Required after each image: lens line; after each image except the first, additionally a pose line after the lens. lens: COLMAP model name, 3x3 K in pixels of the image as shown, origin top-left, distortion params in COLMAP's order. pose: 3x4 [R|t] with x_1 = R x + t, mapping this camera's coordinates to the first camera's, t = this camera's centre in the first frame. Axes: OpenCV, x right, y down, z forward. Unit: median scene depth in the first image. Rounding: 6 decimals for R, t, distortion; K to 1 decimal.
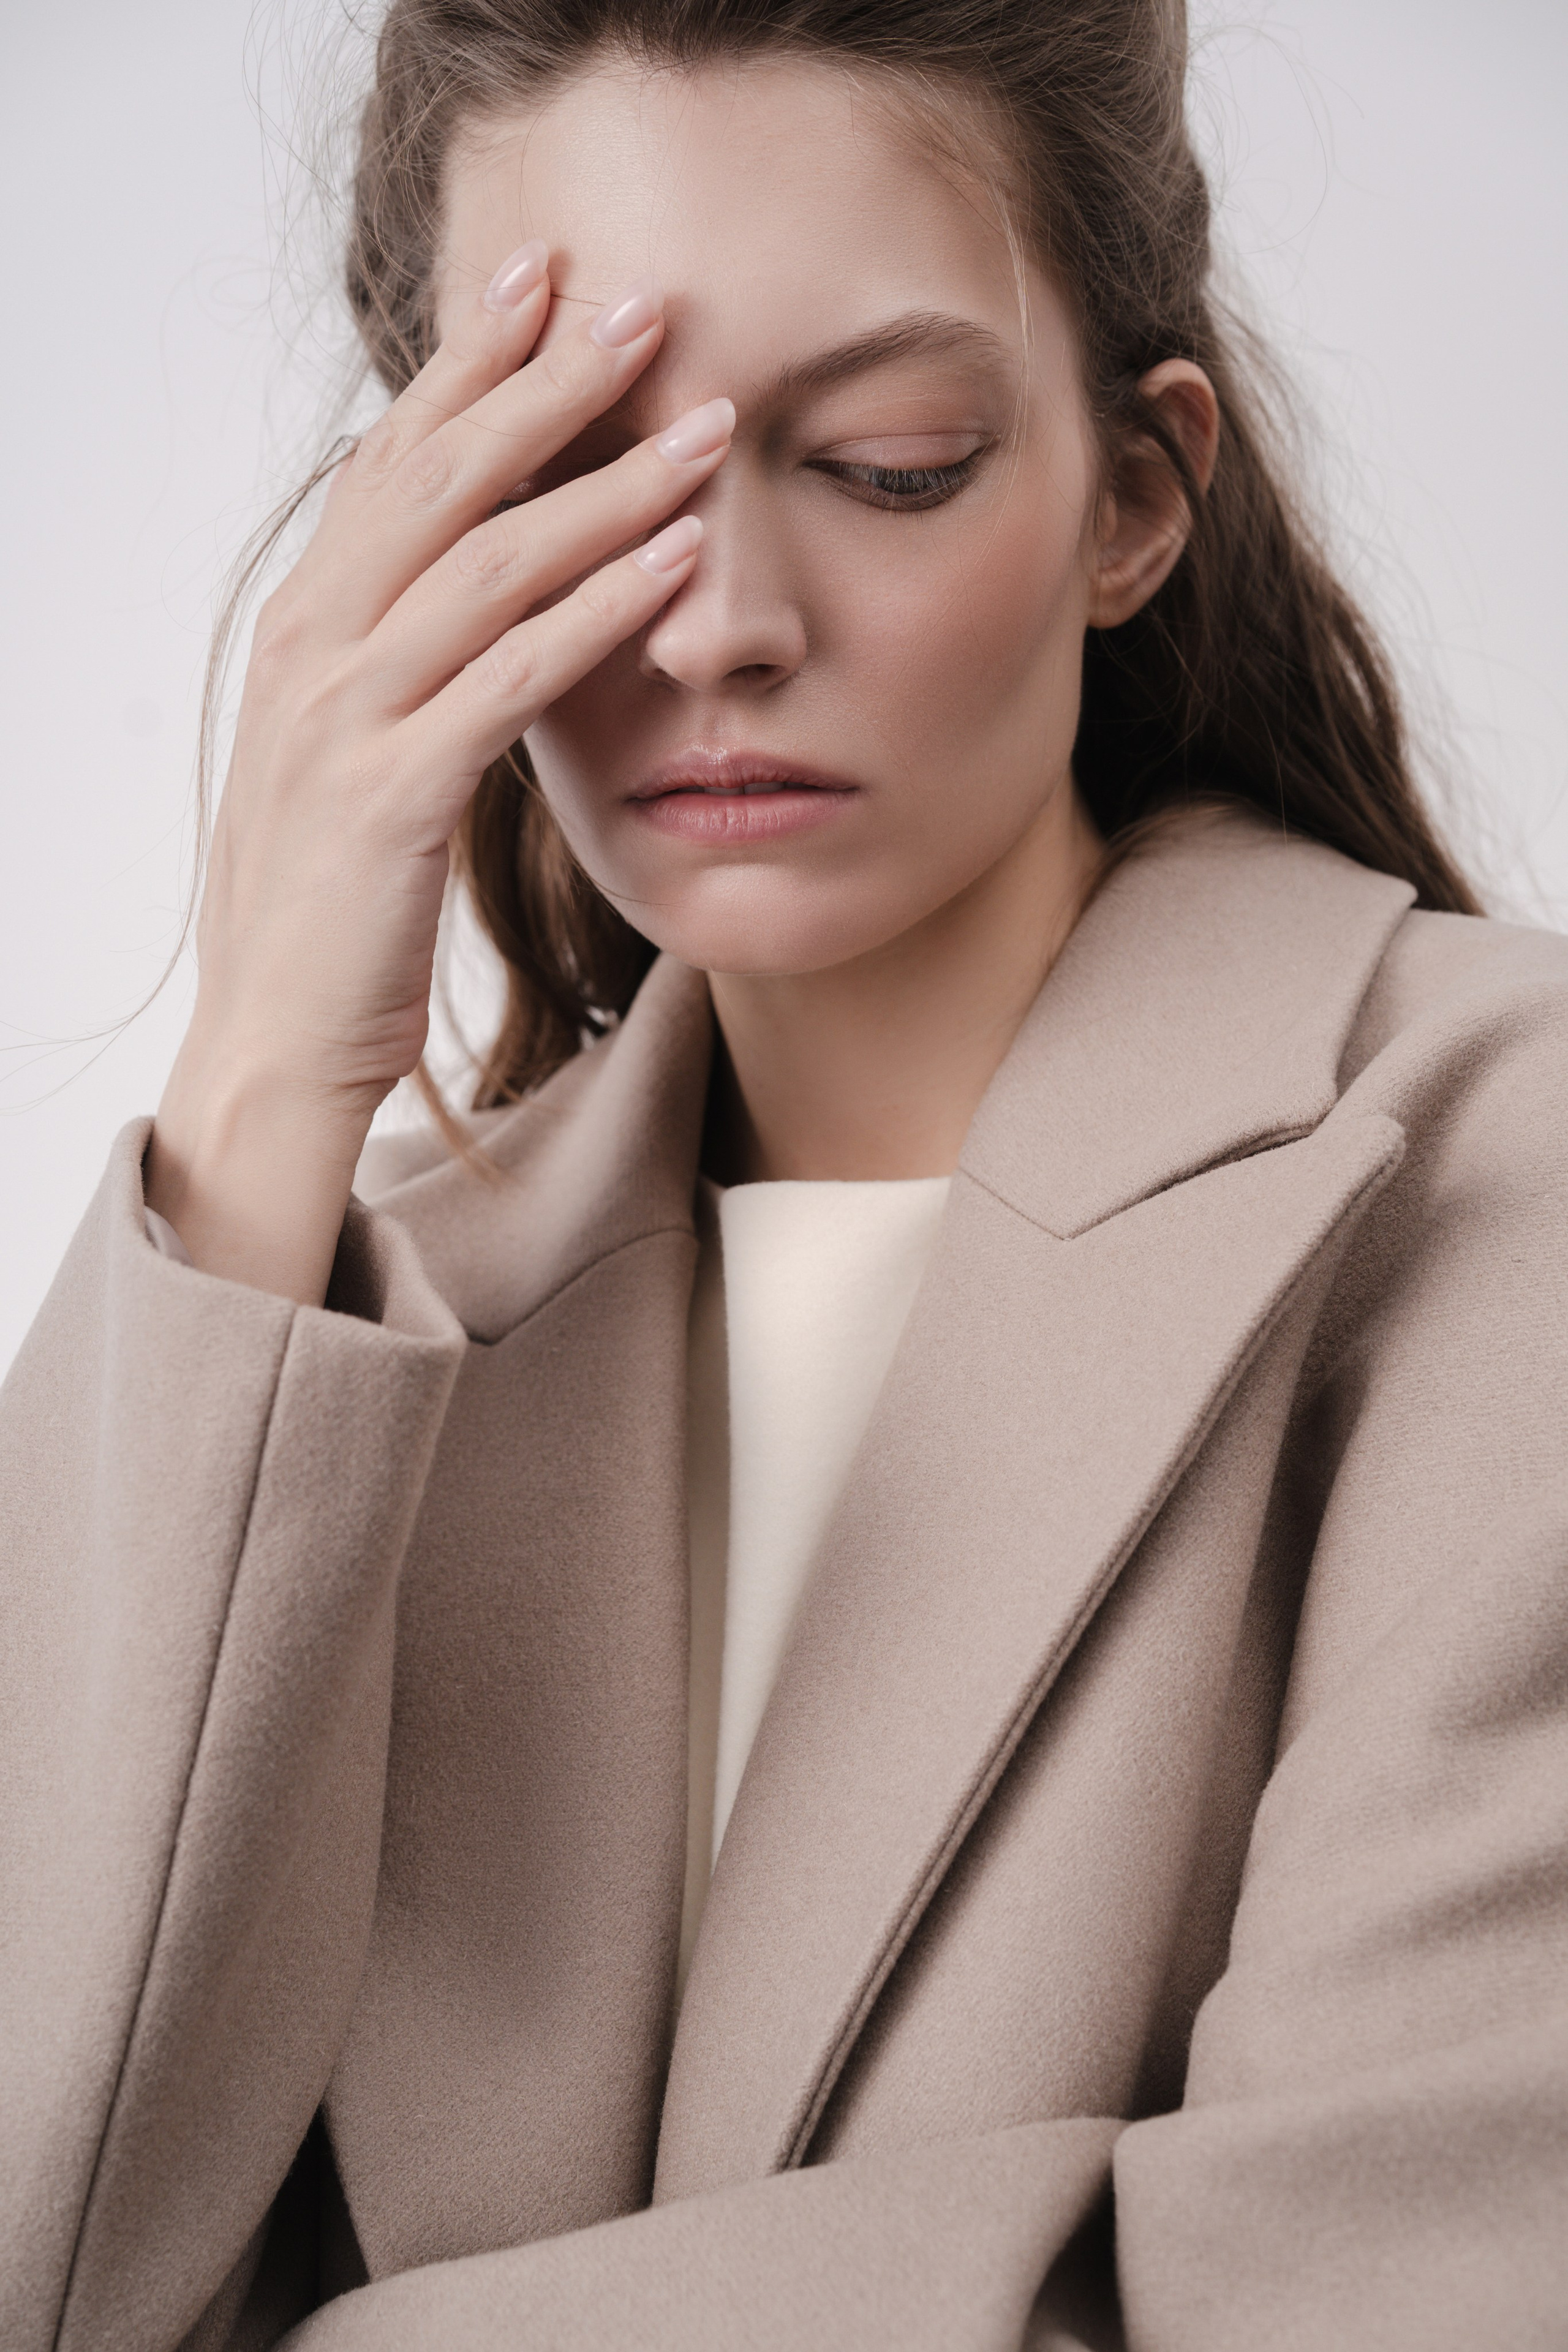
lens RADIAL K [[3699.9, 0, 776.7], [0, 3699.9, 1182.3], [0, 0, 1]] dist [-0.057155, 0.000000]
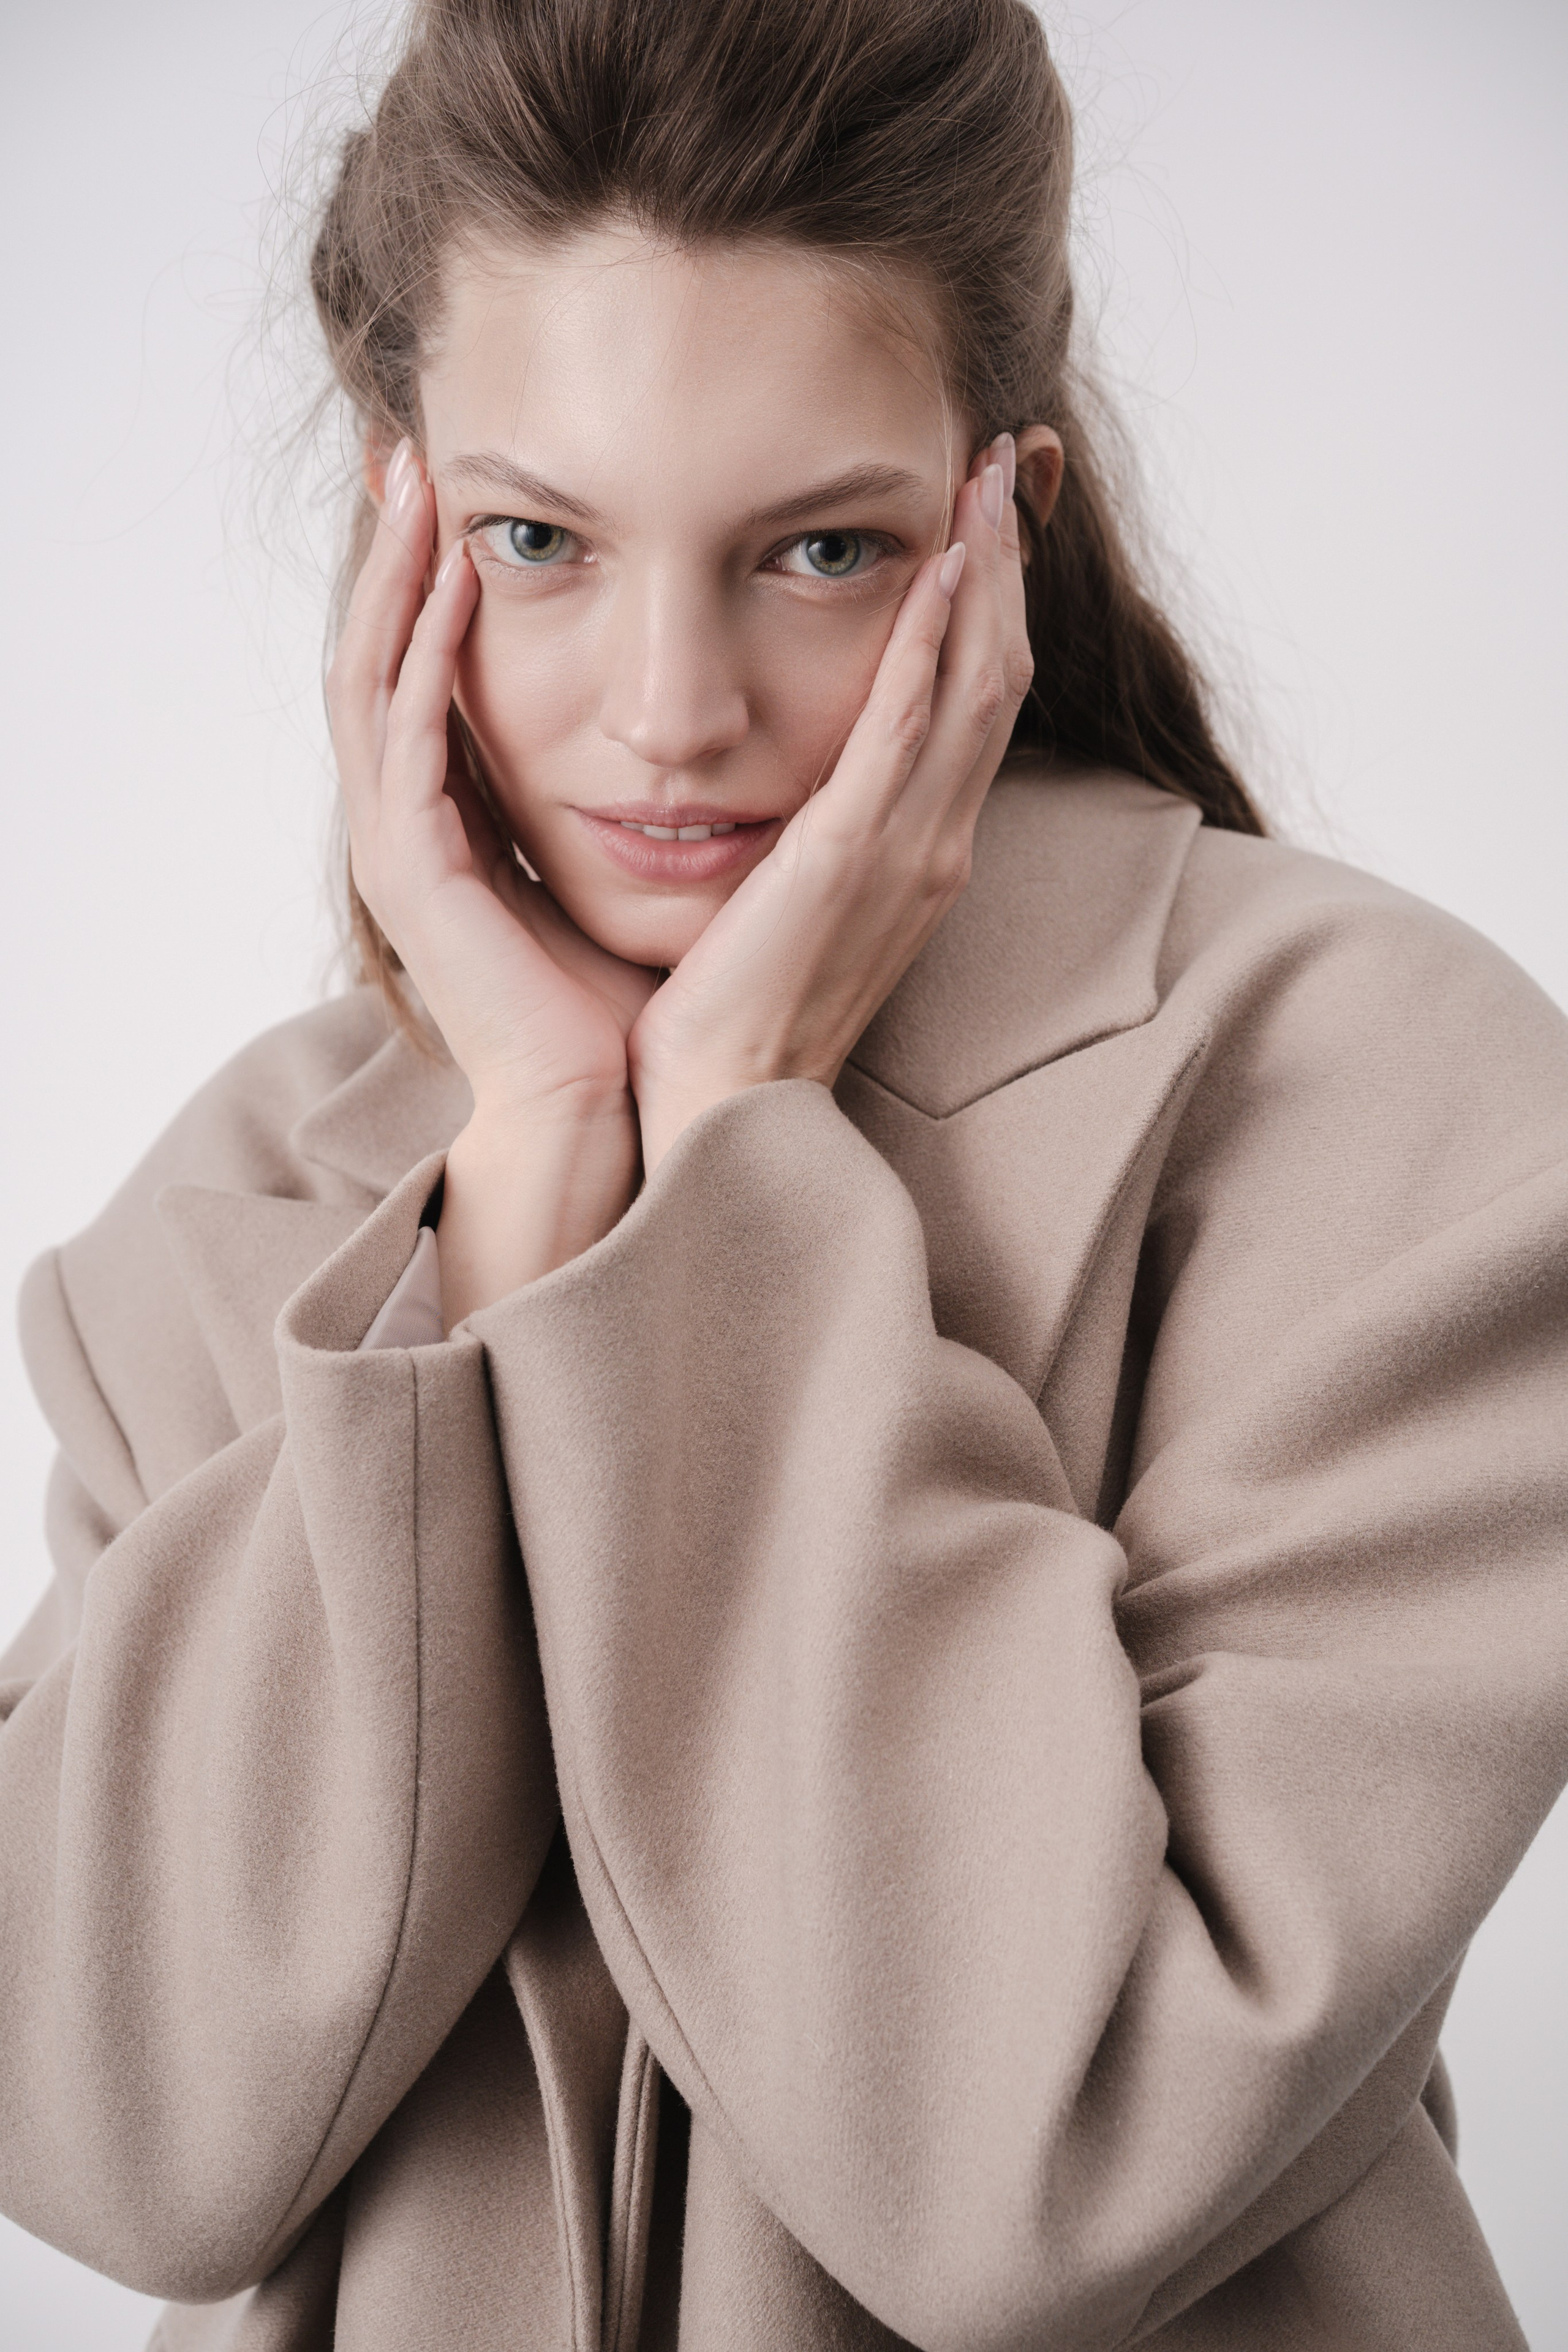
lens RADIAL K [[3699.9, 0, 788.9], [0, 3699.9, 1172.0], [0, 0, 1]] dist [-0.057155, 0.000000]
pose [[0.982005, -0.079909, 0.171114, -0.192758], [0.046441, 0.980427, 0.191328, -0.216472], [-0.183054, -0.179938, 0.966496, -0.181972]]
